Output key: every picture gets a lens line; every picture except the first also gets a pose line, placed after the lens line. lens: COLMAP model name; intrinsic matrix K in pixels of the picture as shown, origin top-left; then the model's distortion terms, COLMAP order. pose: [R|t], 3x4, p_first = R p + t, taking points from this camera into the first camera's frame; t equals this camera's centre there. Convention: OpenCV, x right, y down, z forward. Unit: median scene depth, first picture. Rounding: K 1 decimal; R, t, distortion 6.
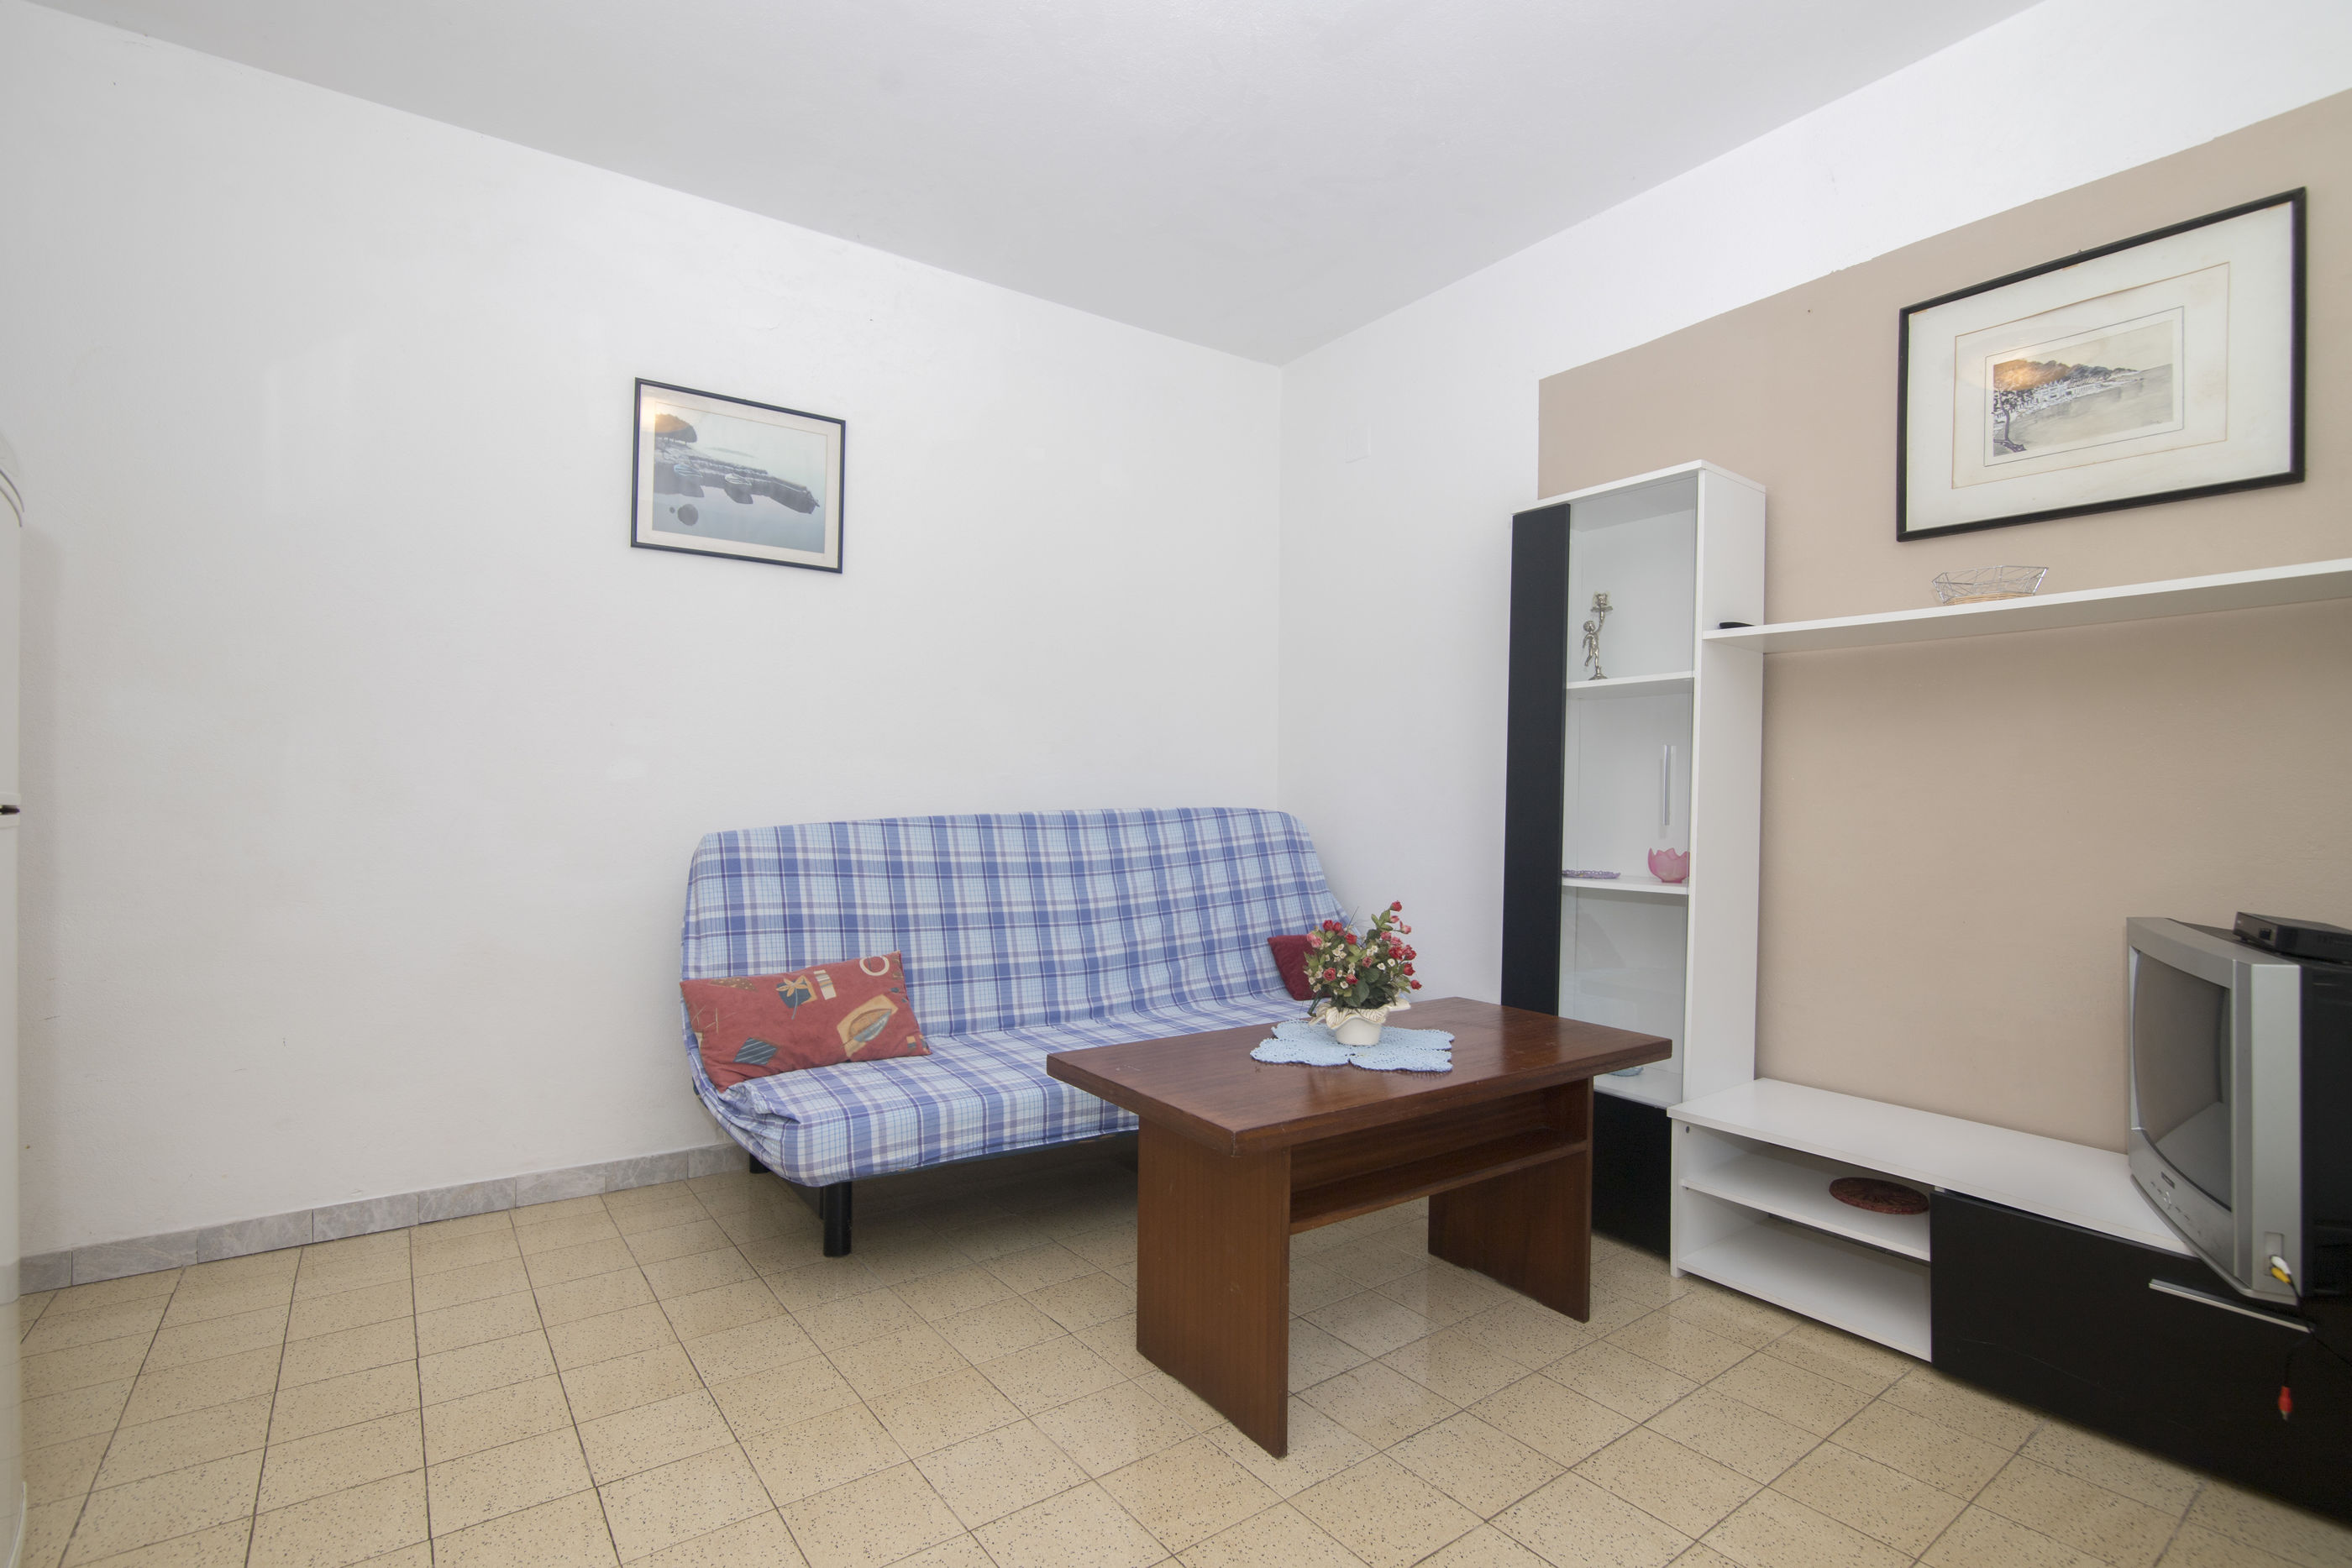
lens RADIAL K [[1105.8, 0, 1182.9], [0, 1105.8, 778.1], [0, 0, 1]] dist [-0.020842, 0.000482]
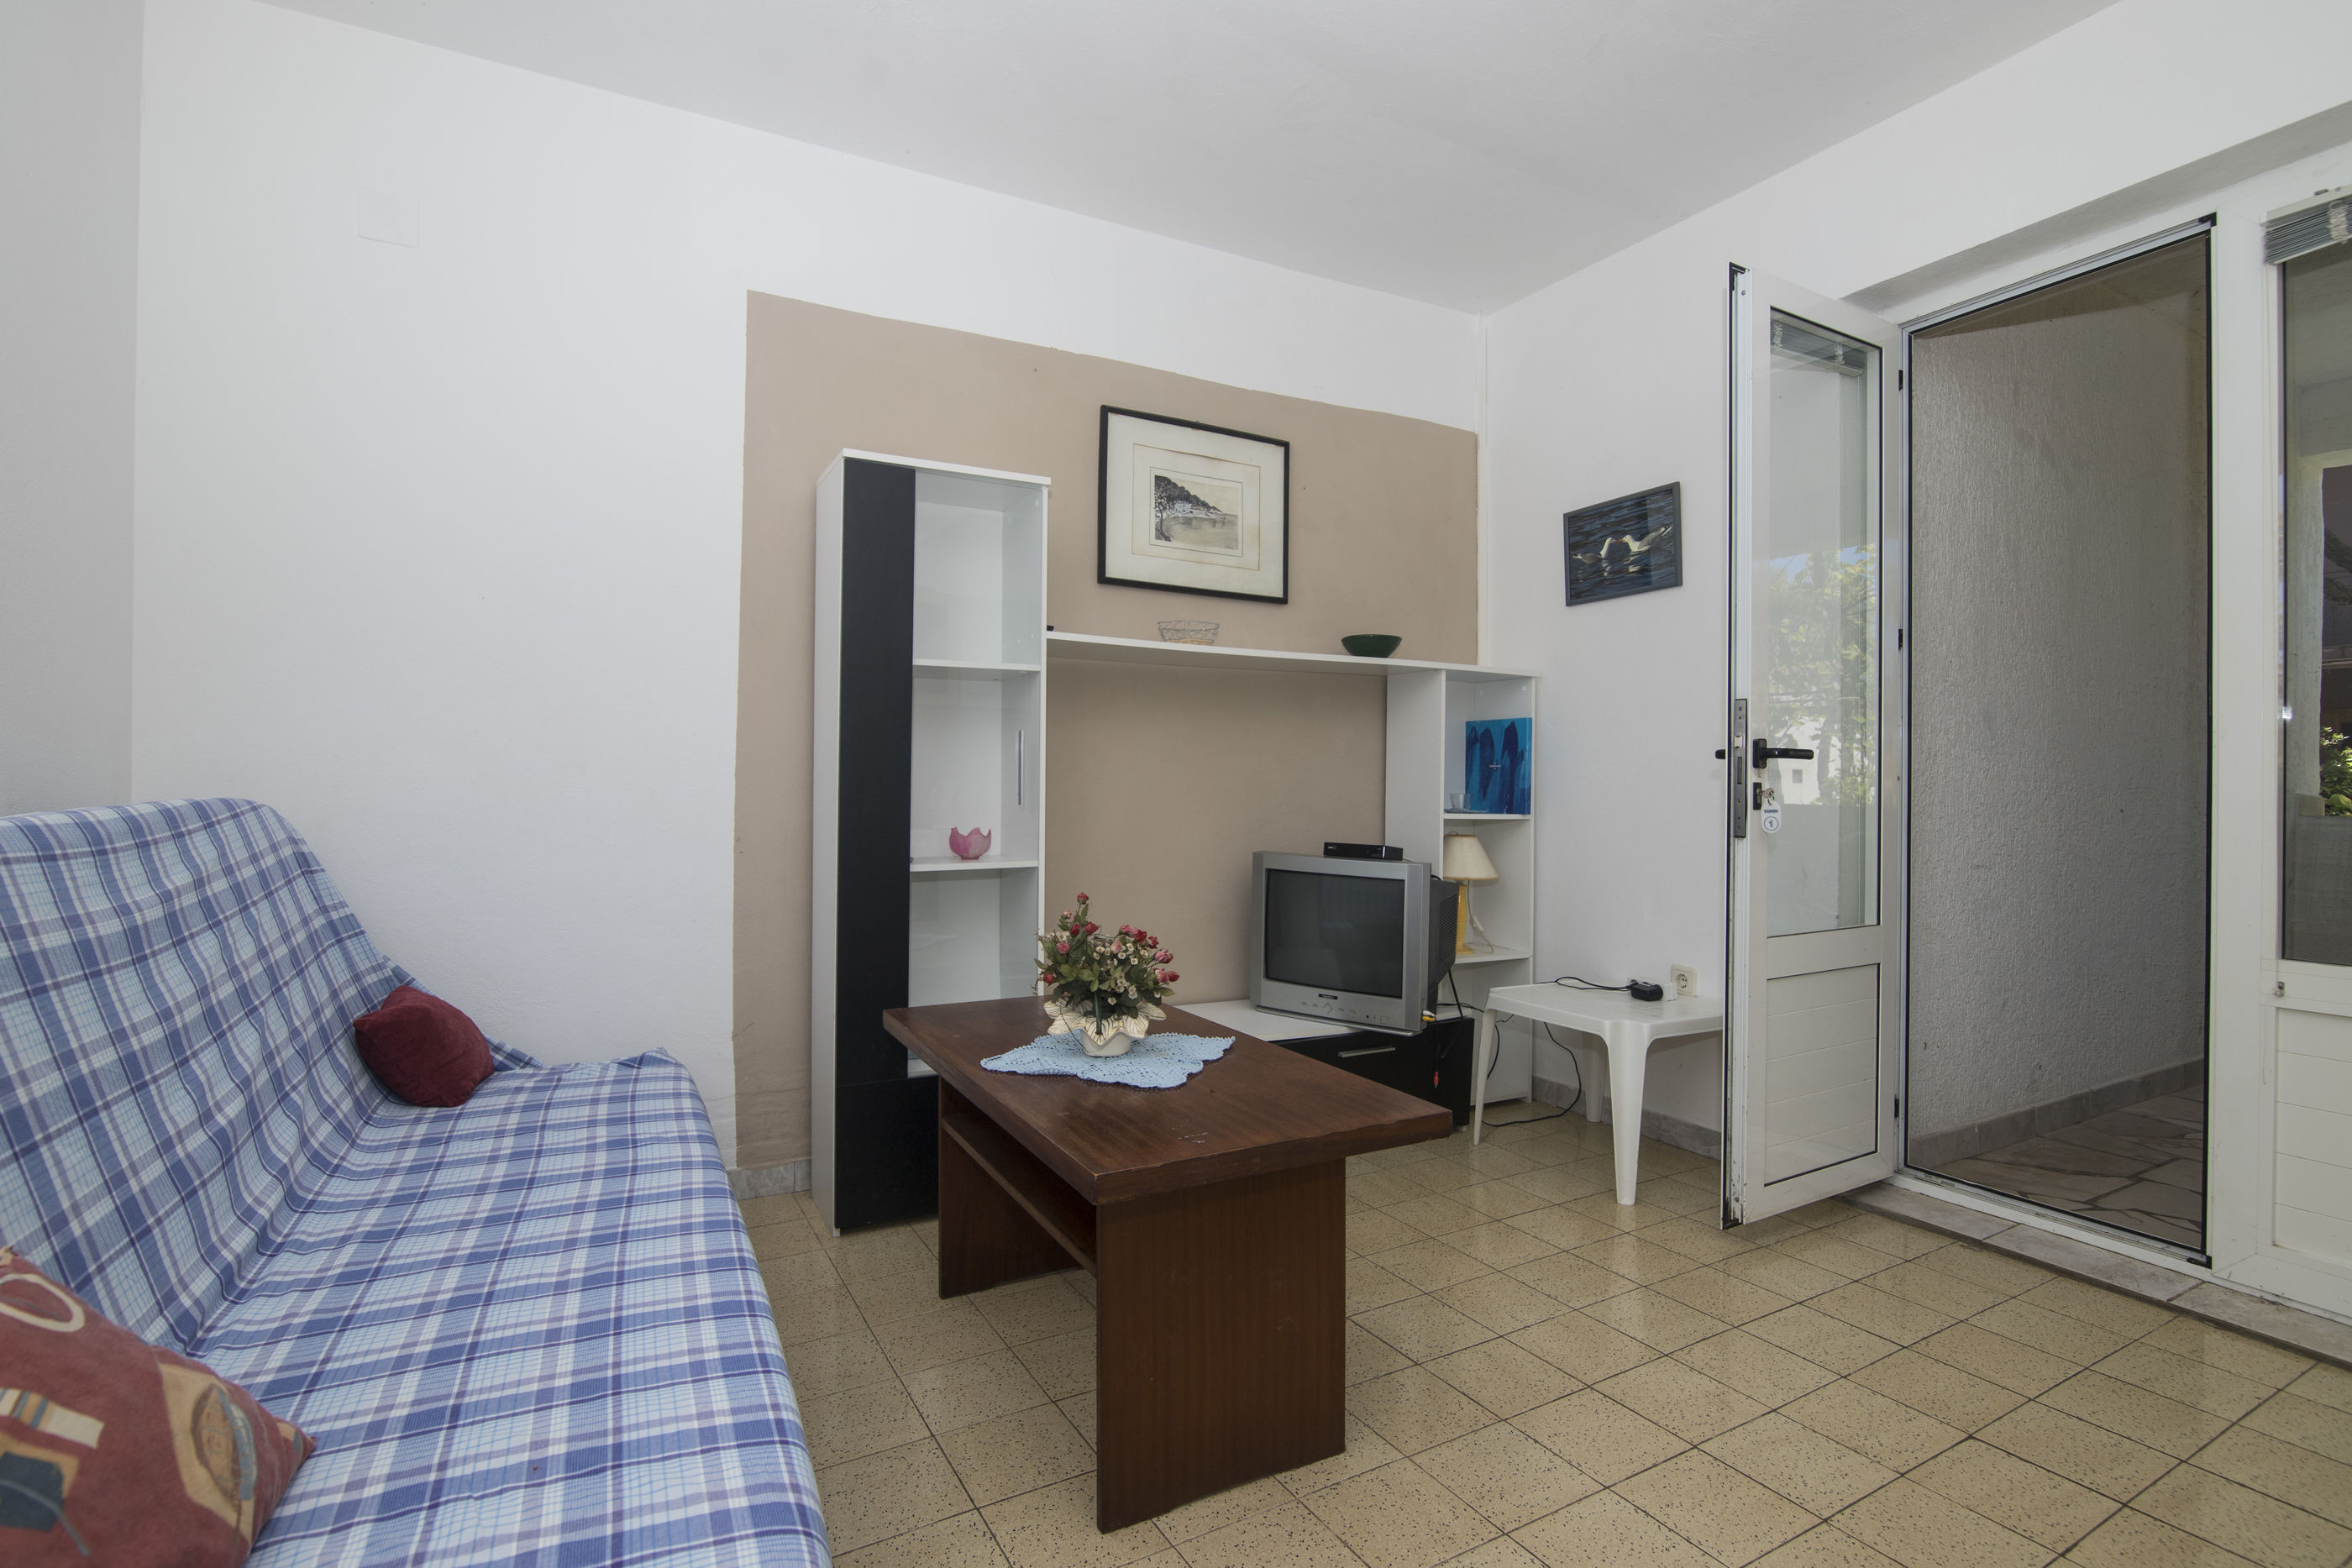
lens RADIAL K [[1105.8, 0, 1182.9], [0, 1105.8, 778.1], [0, 0, 1]] dist [-0.020842, 0.000482]
pose [[0.116269, -0.001614, 0.993216, -0.573341], [-0.018873, 0.999815, 0.003834, 0.009100], [-0.993038, -0.019191, 0.116217, 0.659455]]
